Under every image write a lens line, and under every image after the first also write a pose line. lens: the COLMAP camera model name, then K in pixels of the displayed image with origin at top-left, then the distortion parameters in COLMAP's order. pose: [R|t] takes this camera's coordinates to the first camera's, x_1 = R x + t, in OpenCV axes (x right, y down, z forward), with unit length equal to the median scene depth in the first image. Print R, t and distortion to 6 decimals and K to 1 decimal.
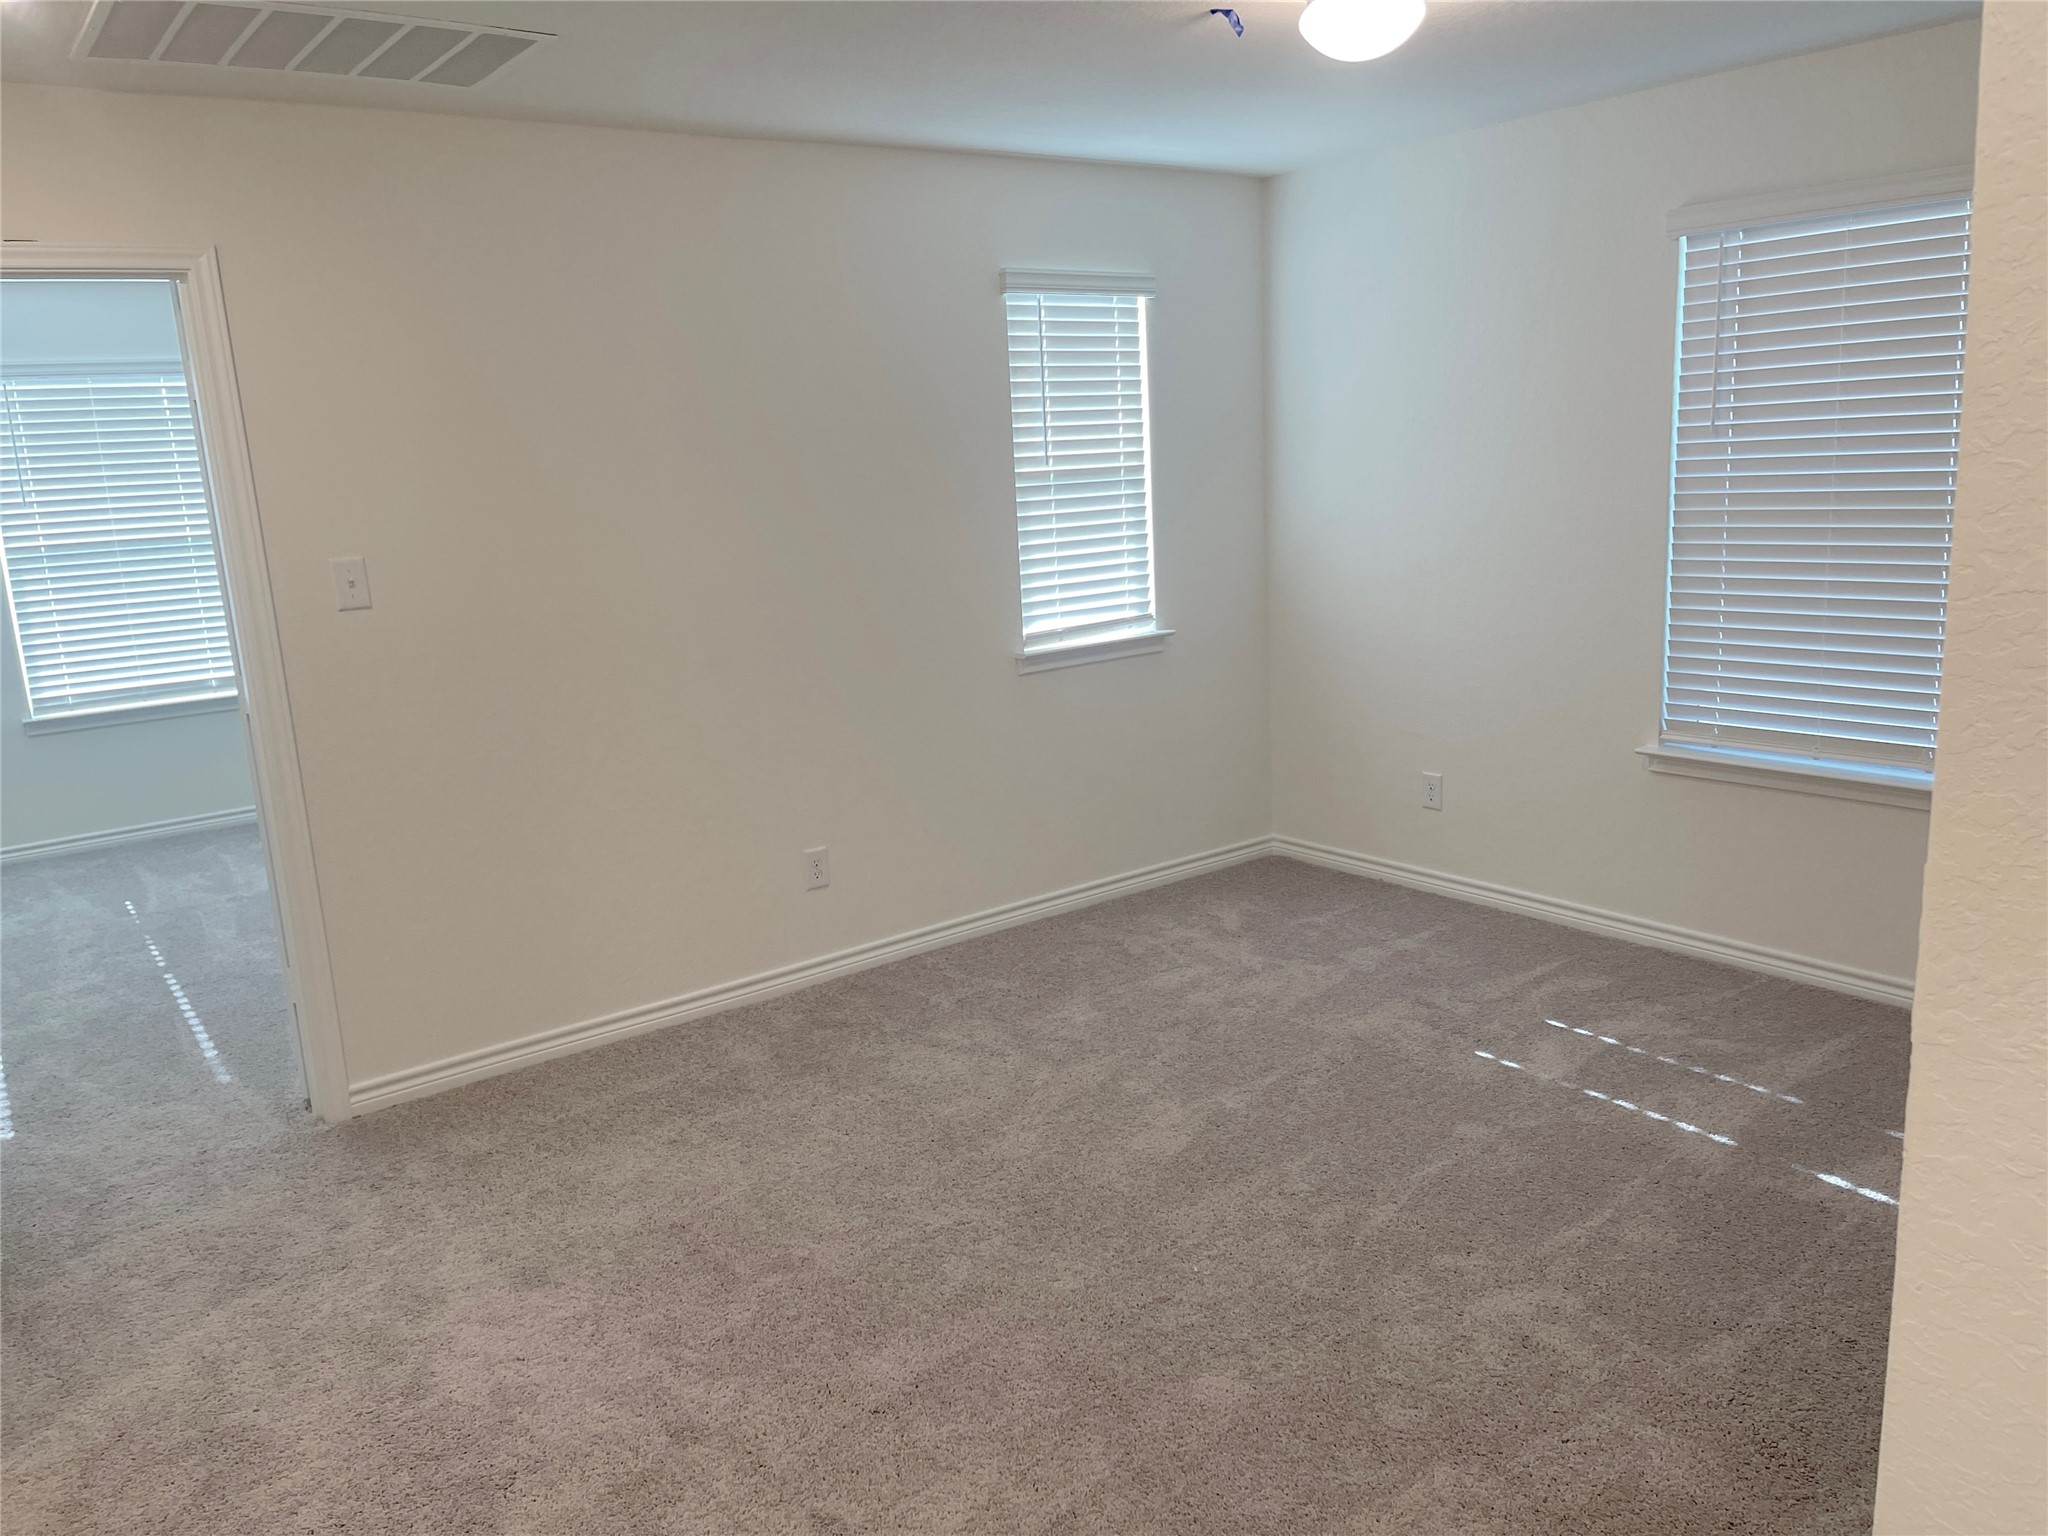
lens RADIAL K [[1540.8, 0, 1039.9], [0, 1540.8, 763.1], [0, 0, 1]] dist [0.043876, -0.065329]
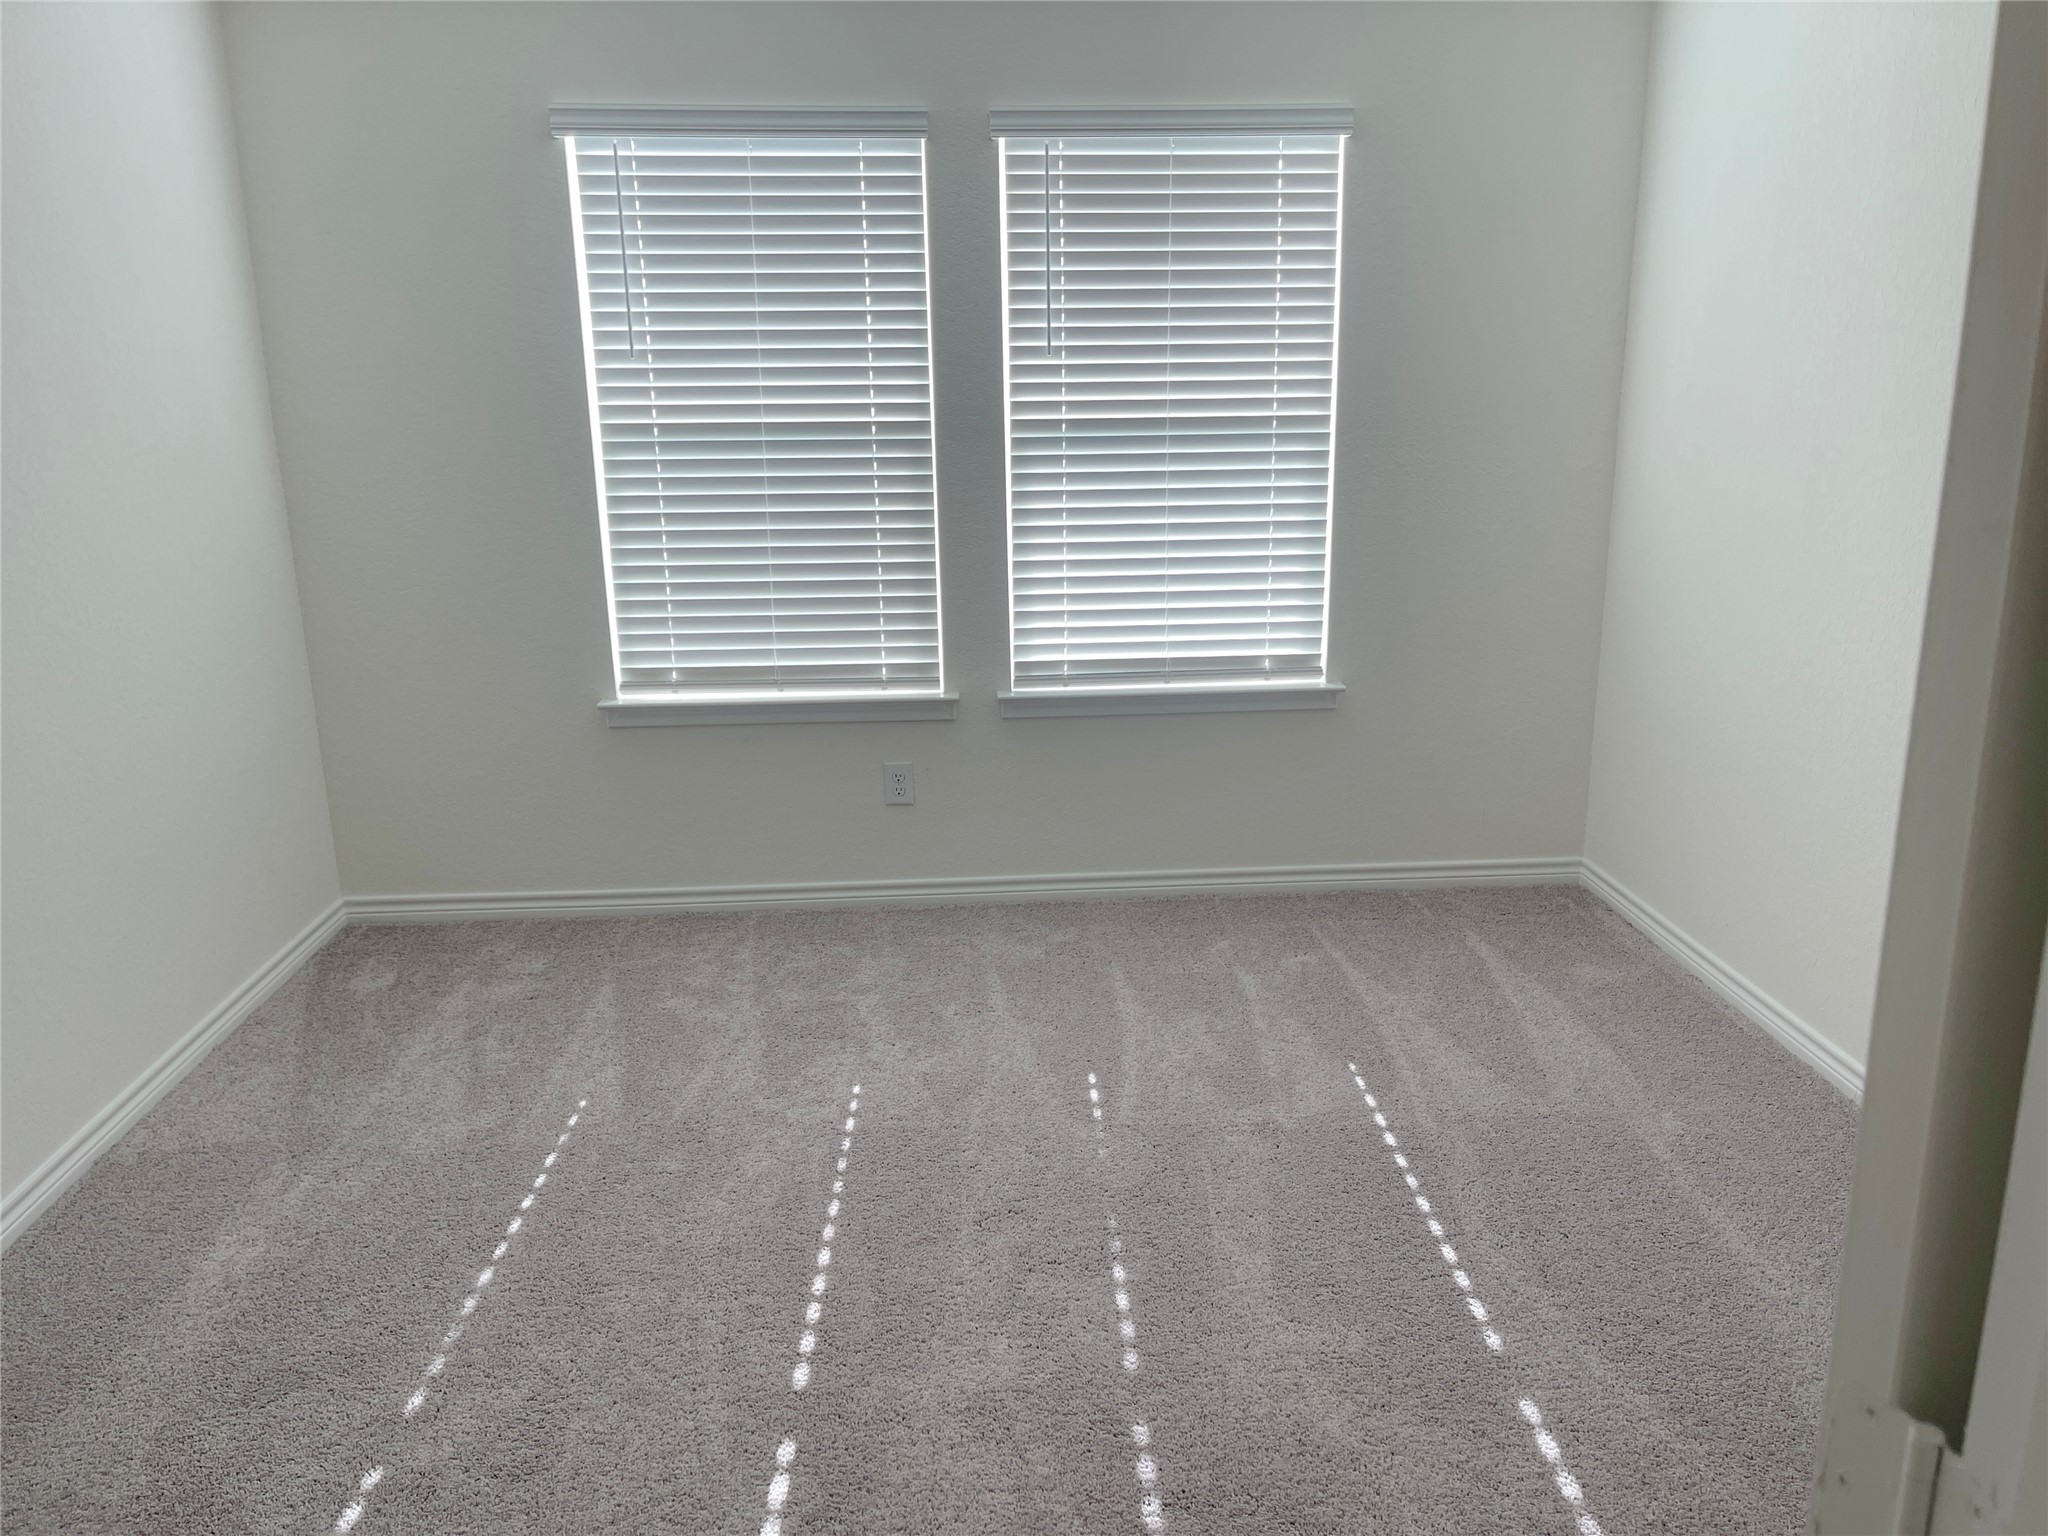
lens RADIAL K [[1540.8, 0, 1035.8], [0, 1540.8, 770.0], [0, 0, 1]] dist [0.043876, -0.065329]
pose [[0.823392, 0.185398, -0.536333, -0.308428], [-0.148861, 0.982594, 0.111125, -0.072833], [0.547600, -0.011660, 0.836659, 0.496407]]
